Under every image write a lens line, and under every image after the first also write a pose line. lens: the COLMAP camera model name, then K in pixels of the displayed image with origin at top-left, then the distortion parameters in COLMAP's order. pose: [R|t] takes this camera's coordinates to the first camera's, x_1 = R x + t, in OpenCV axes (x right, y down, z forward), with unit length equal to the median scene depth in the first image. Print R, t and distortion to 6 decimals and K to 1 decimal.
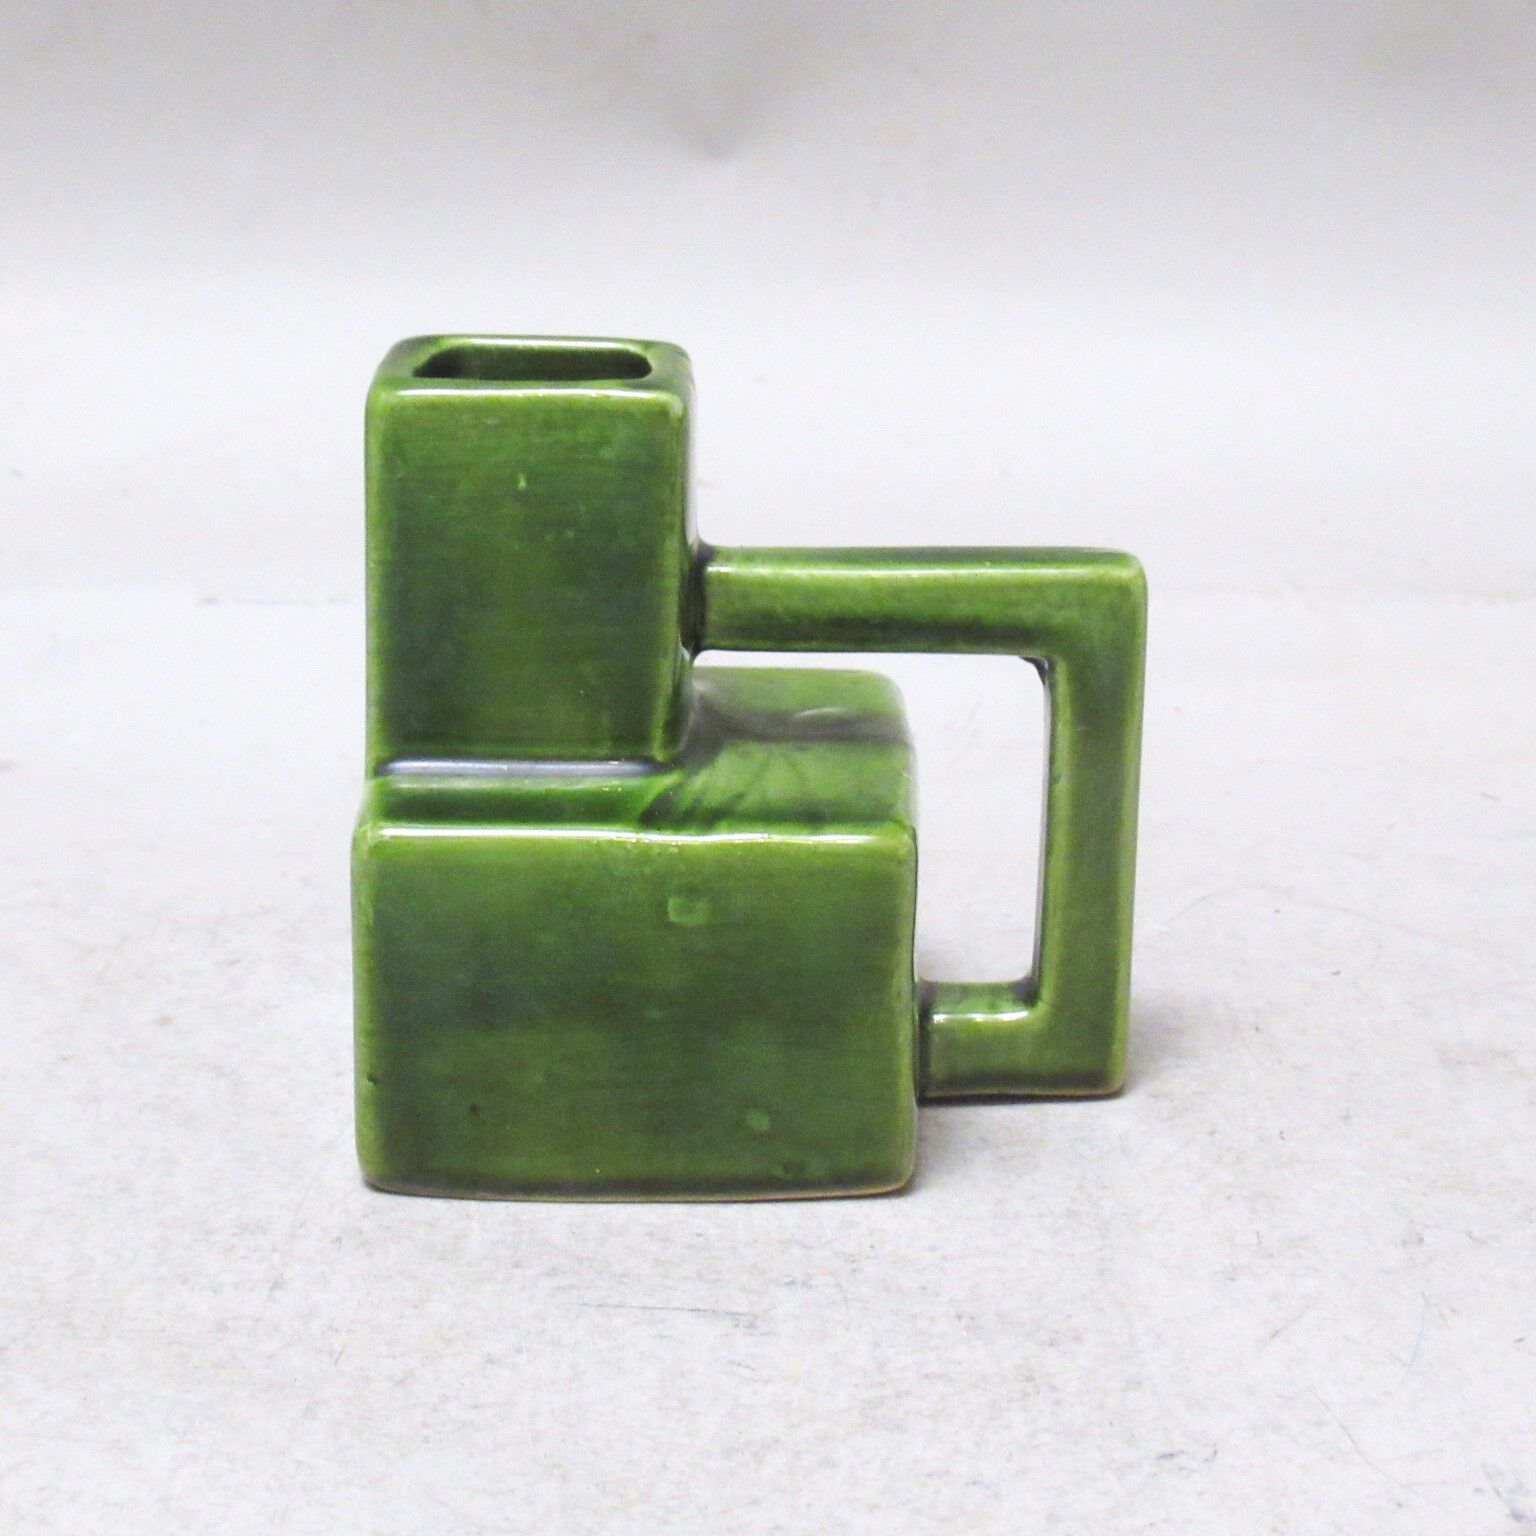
lens RADIAL K [[3918.4, 0, 768.0], [0, 3918.4, 768.0], [0, 0, 1]] dist [0.087293, 0.694440]
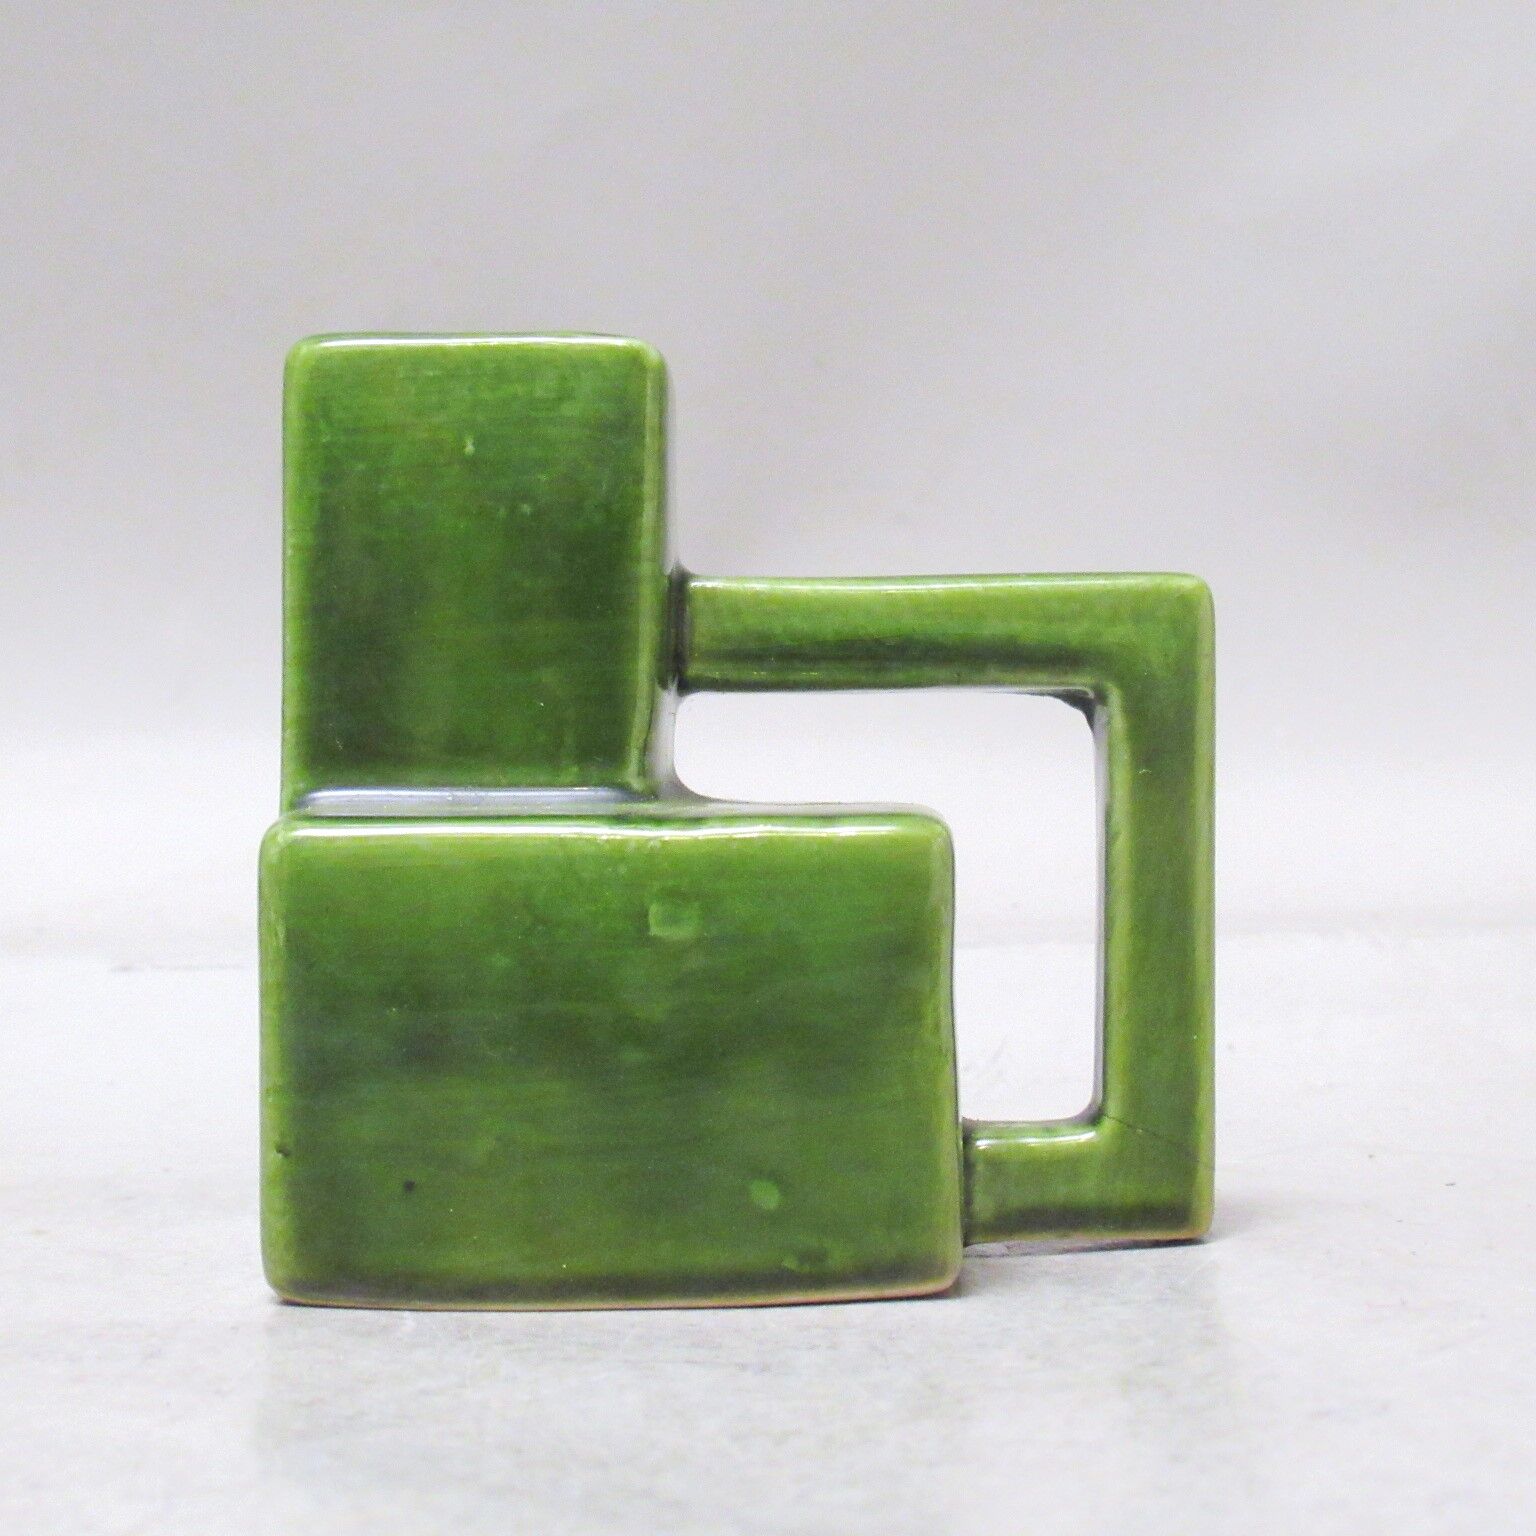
lens RADIAL K [[3918.4, 0, 768.0], [0, 3918.4, 768.0], [0, 0, 1]] dist [0.087293, 0.694440]
pose [[0.999780, -0.018657, 0.009587, -0.007862], [0.020522, 0.964568, -0.263037, 0.215411], [-0.004340, 0.263176, 0.964738, 0.204283]]
